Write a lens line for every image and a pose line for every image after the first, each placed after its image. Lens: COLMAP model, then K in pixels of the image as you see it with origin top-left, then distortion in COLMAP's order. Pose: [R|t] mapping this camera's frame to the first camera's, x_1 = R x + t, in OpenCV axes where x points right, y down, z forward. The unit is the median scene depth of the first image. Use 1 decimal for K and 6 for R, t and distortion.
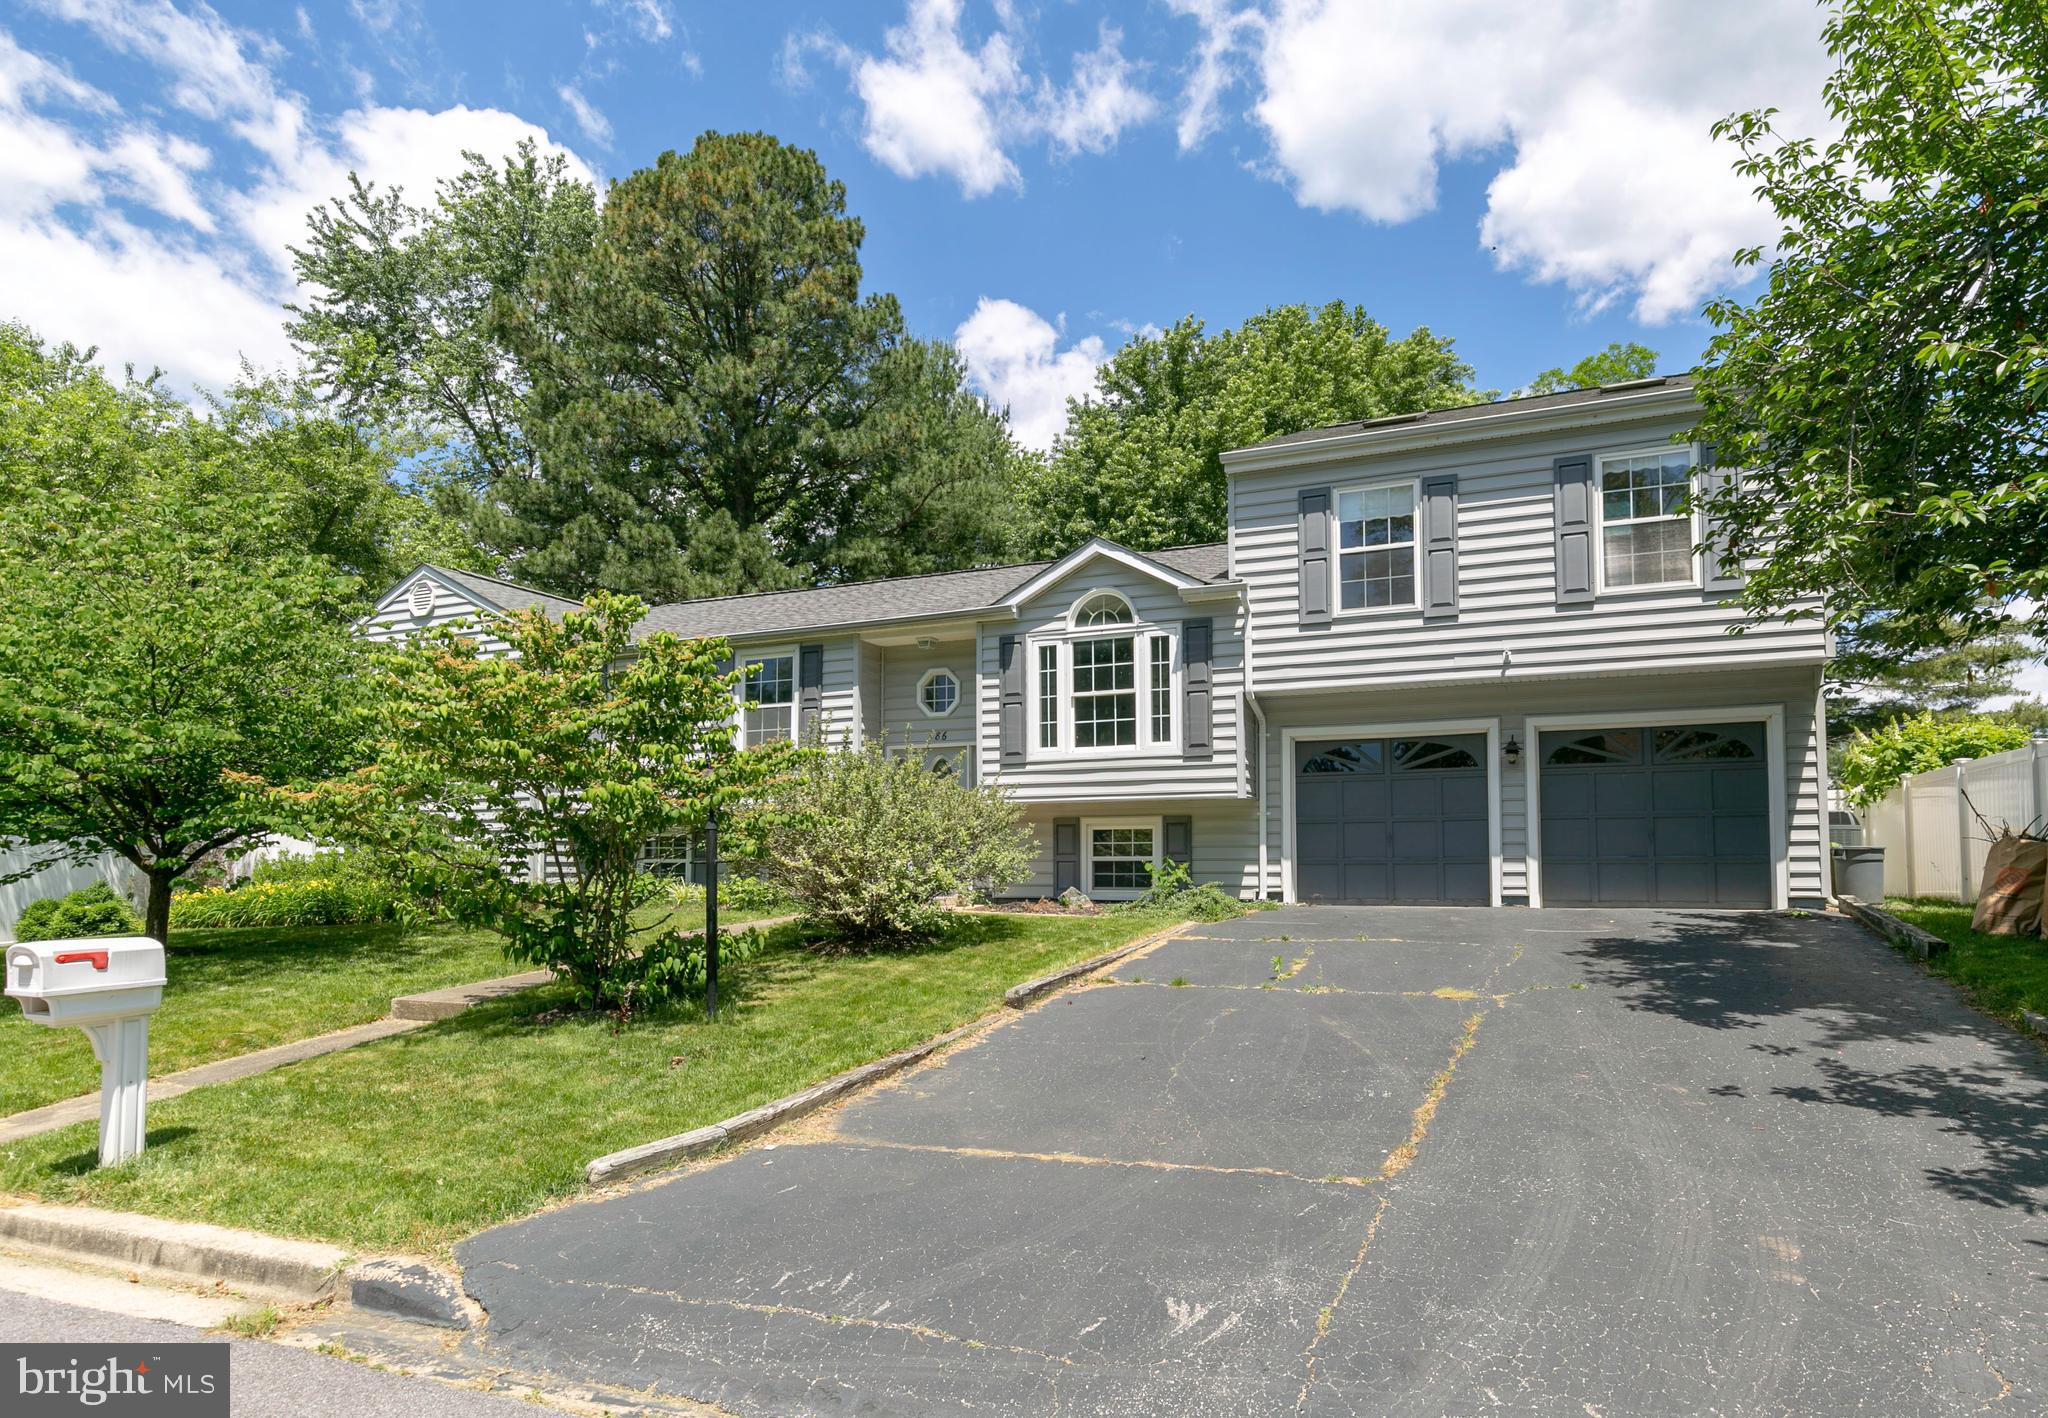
lens RADIAL K [[1187.3, 0, 1066.1], [0, 1187.3, 821.3], [0, 0, 1]] dist [0.009691, 0.001358]
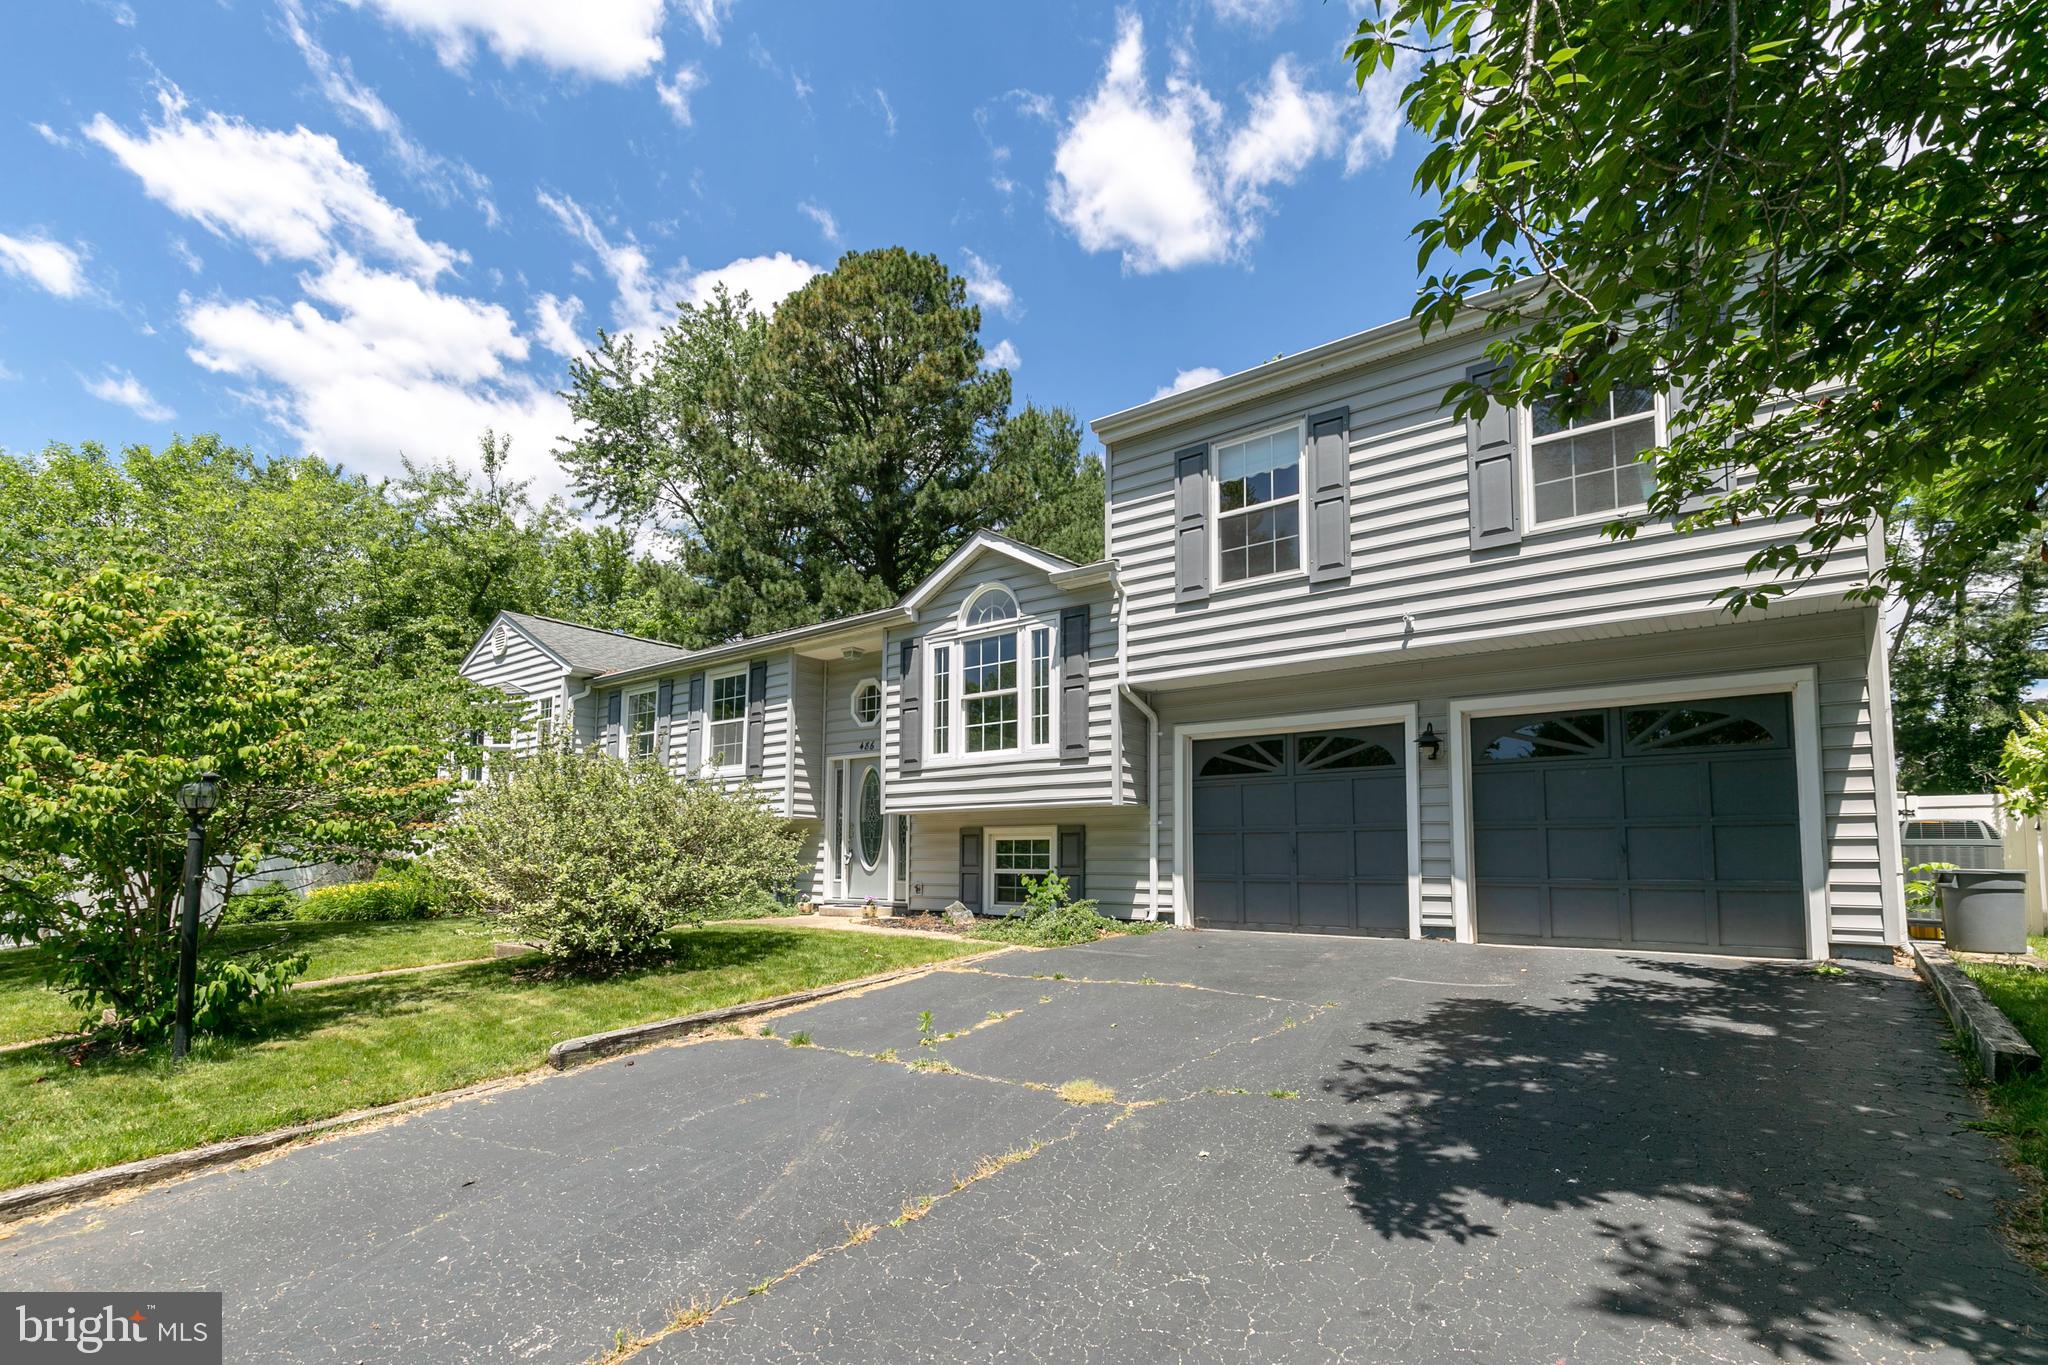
lens RADIAL K [[973.5, 0, 1009.5], [0, 973.5, 799.8], [0, 0, 1]] dist [0.015343, -0.000256]
pose [[0.964203, -0.006548, -0.265084, 0.256916], [-0.002532, 0.999422, -0.033898, 0.001267], [0.265152, 0.033356, 0.963629, 0.275965]]
